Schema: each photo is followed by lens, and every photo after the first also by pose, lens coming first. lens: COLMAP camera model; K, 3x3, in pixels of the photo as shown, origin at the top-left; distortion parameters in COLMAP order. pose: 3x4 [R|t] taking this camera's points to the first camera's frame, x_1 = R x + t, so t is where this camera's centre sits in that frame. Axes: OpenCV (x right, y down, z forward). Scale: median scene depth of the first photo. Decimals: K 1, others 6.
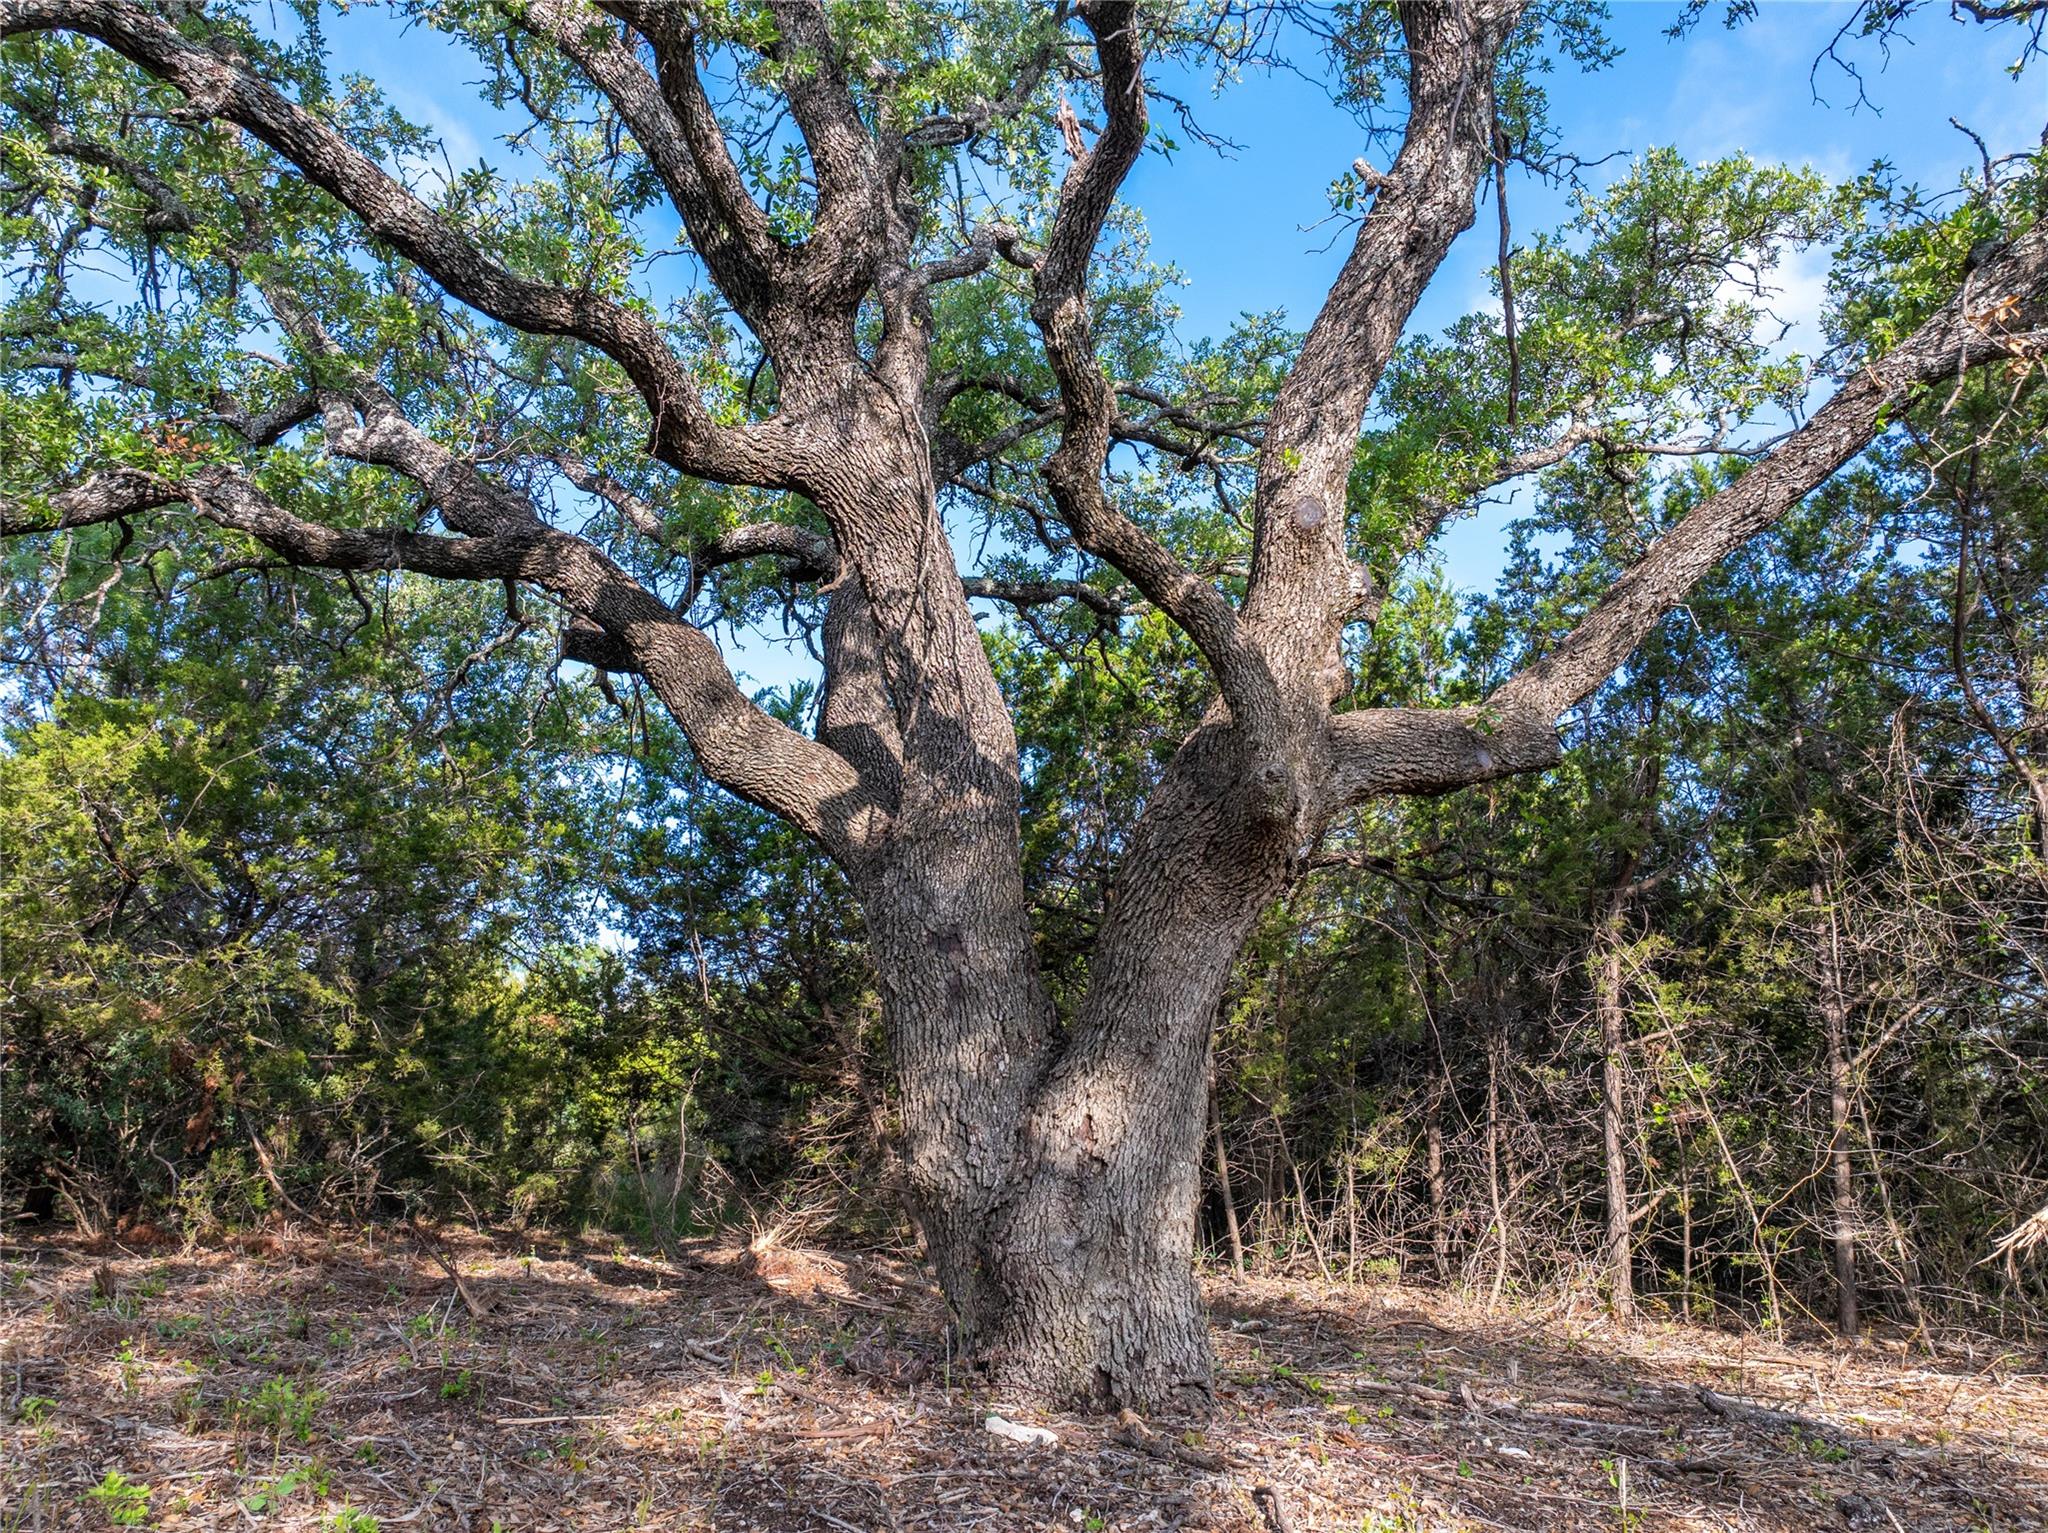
lens RADIAL K [[1438.4, 0, 1024.9], [0, 1438.4, 760.8], [0, 0, 1]] dist [-0.034236, 0.000694]
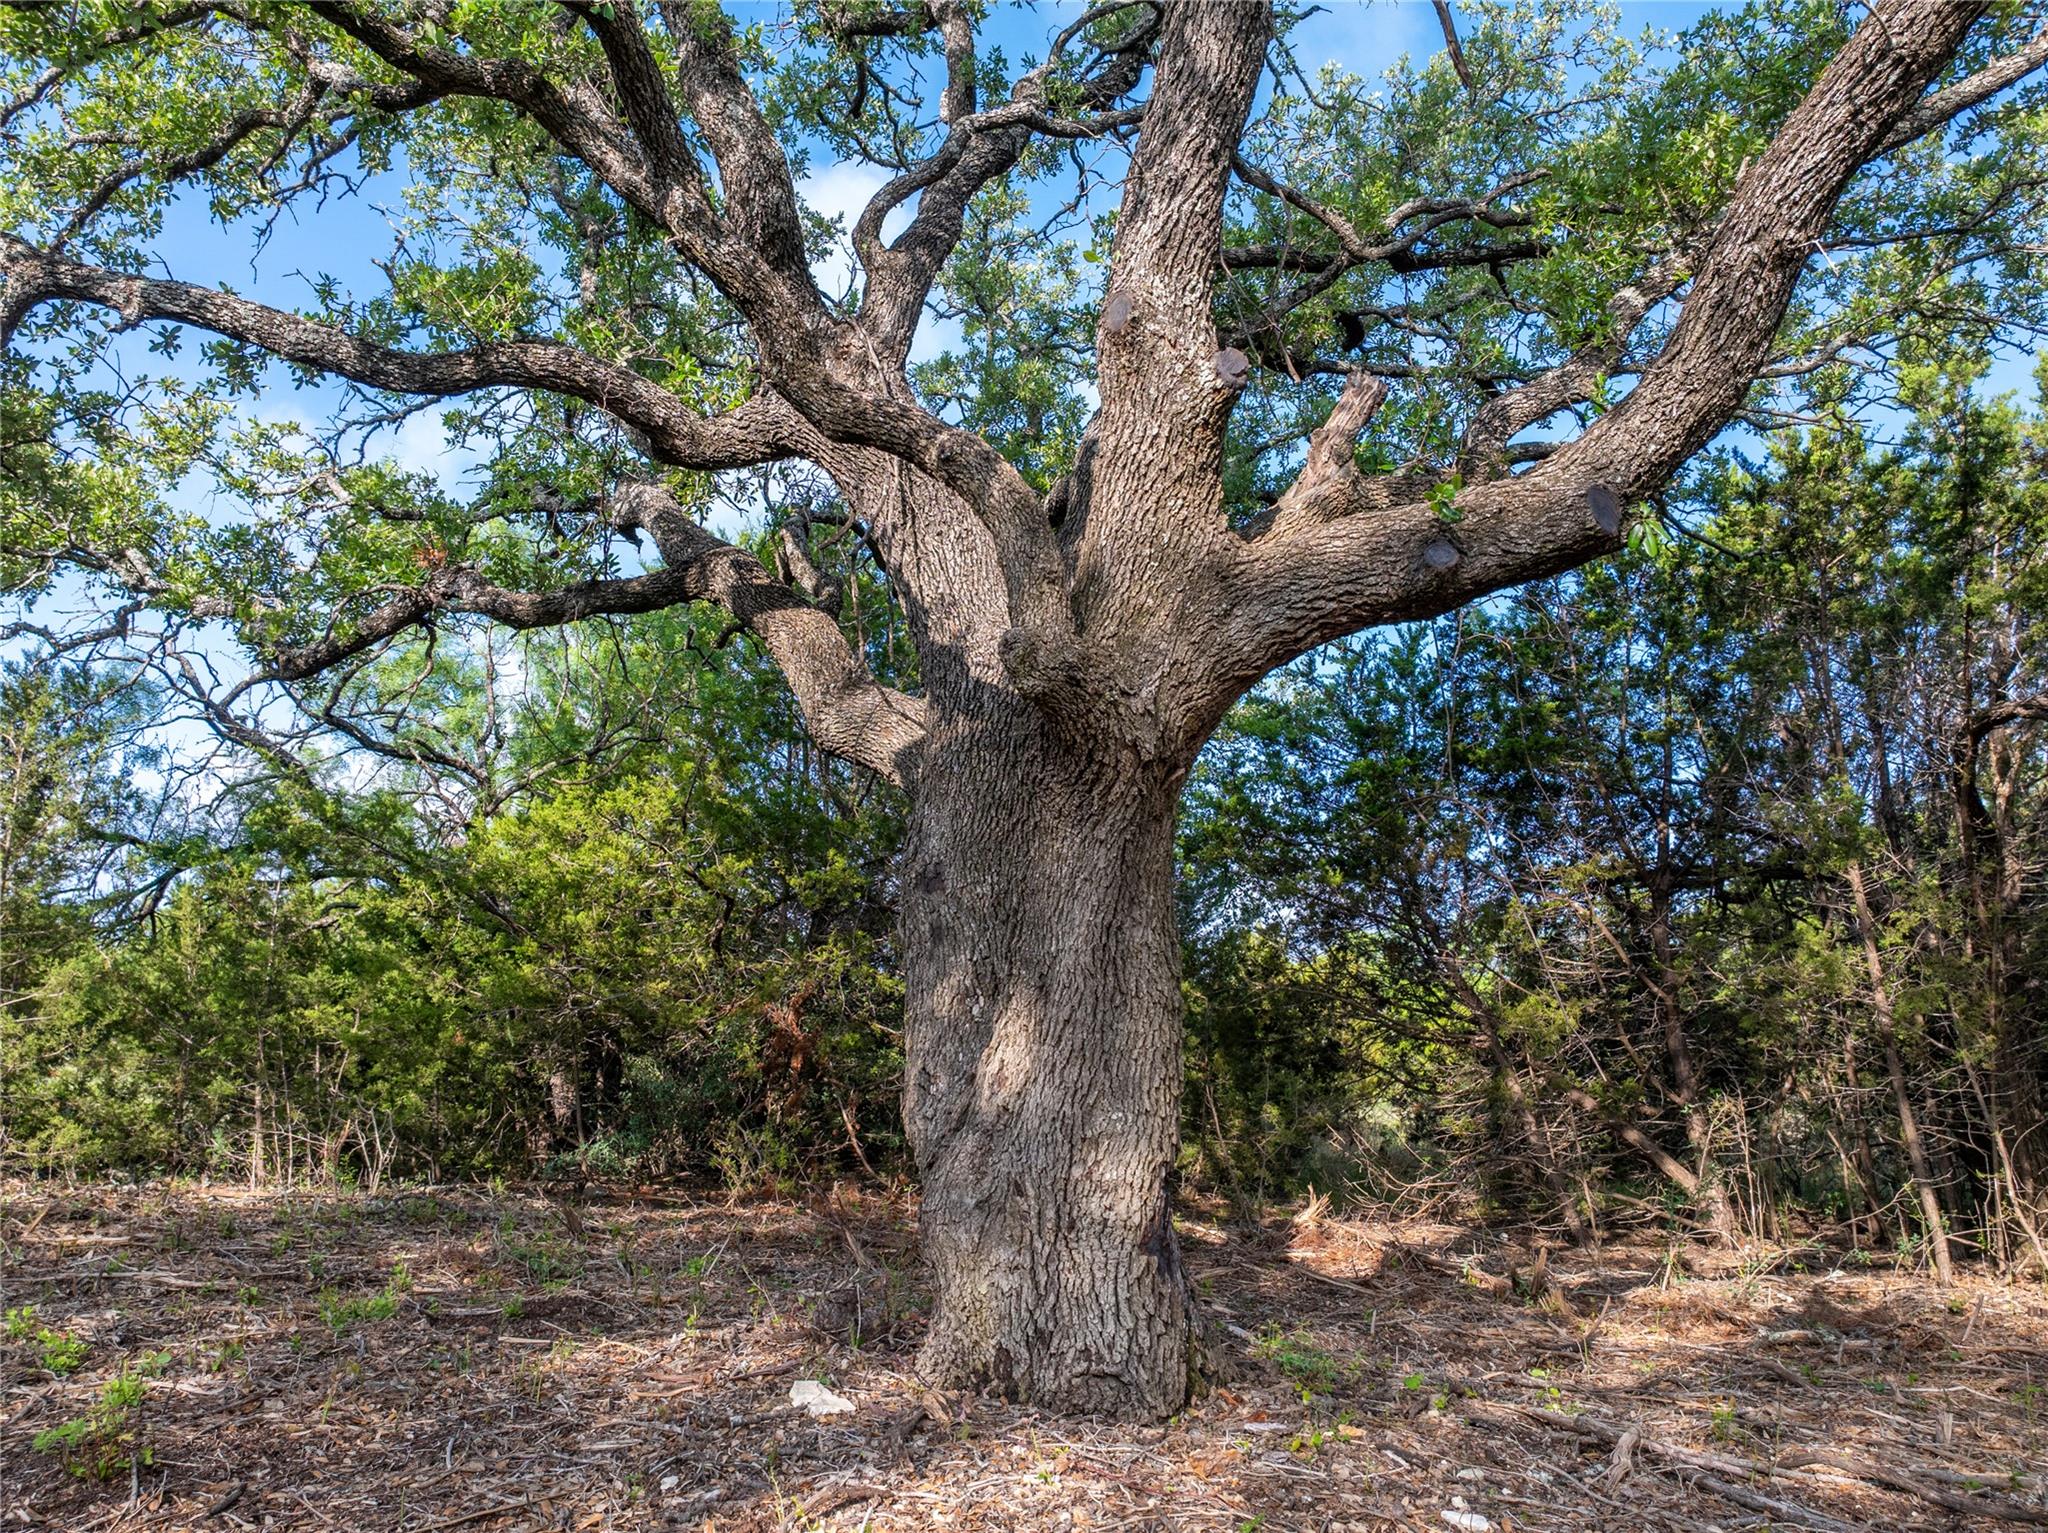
lens RADIAL K [[1438.4, 0, 1038.2], [0, 1438.4, 758.1], [0, 0, 1]] dist [-0.034236, 0.000694]
pose [[0.787723, -0.154090, -0.596447, 0.573776], [0.161067, 0.986048, -0.042023, 0.097251], [0.594601, -0.062965, 0.801552, 0.293869]]
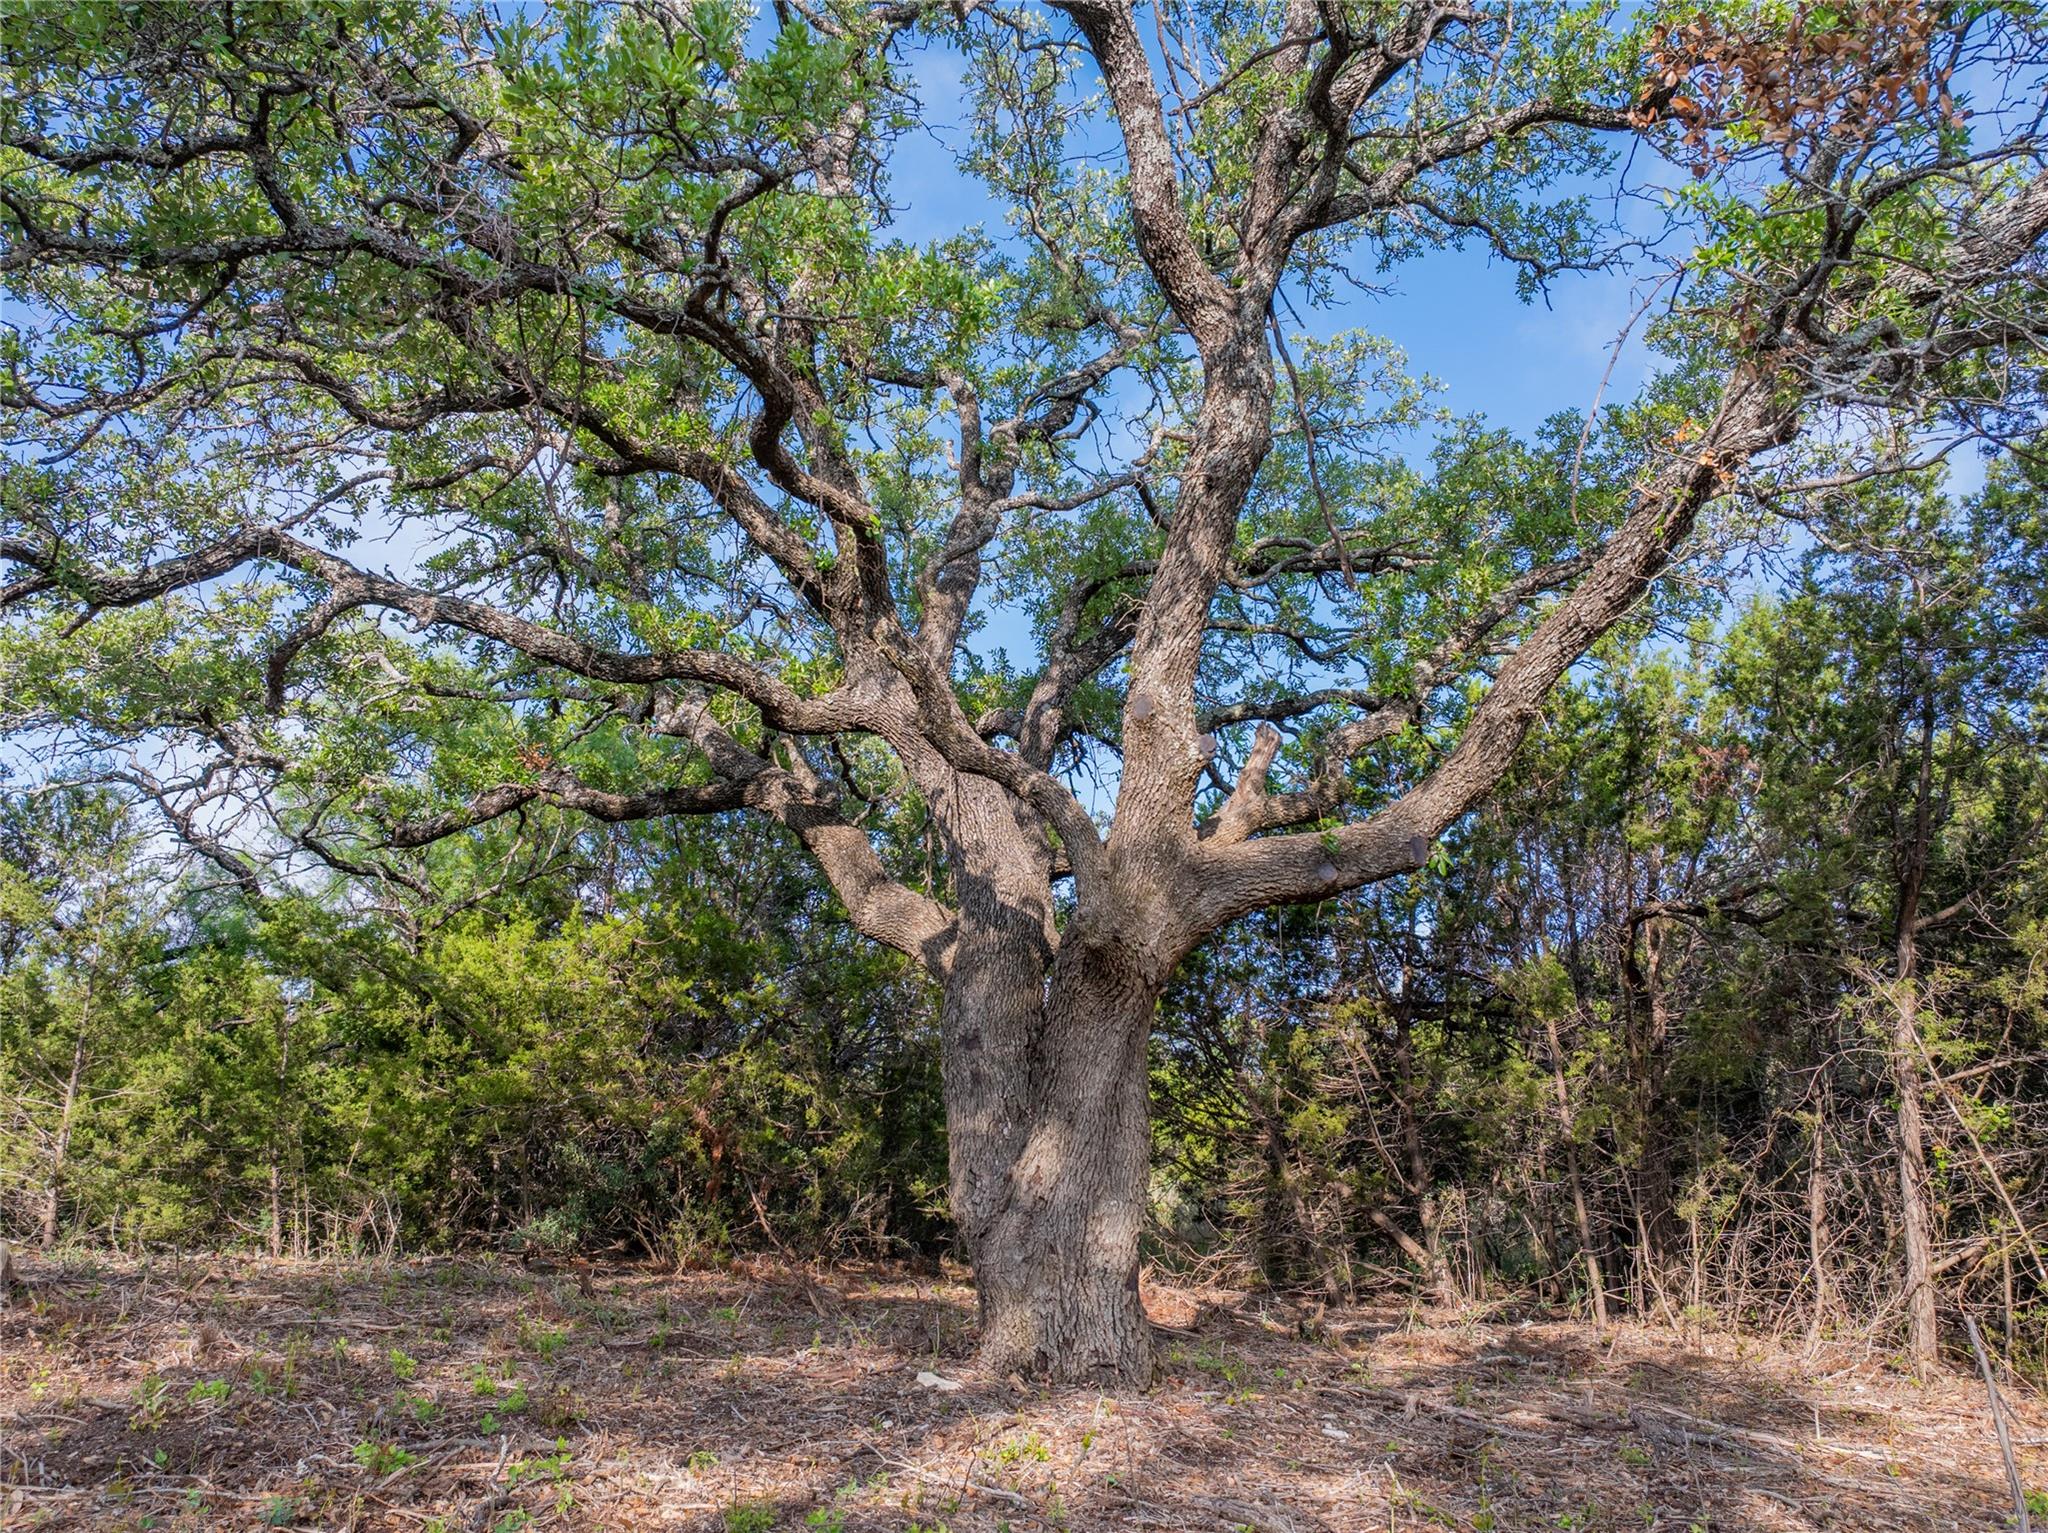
lens RADIAL K [[1438.4, 0, 1037.4], [0, 1438.4, 758.9], [0, 0, 1]] dist [-0.034236, 0.000694]
pose [[0.886150, -0.137020, -0.442677, 0.658470], [0.118645, 0.990530, -0.069091, -0.042391], [0.447952, 0.008704, 0.894015, -0.220921]]
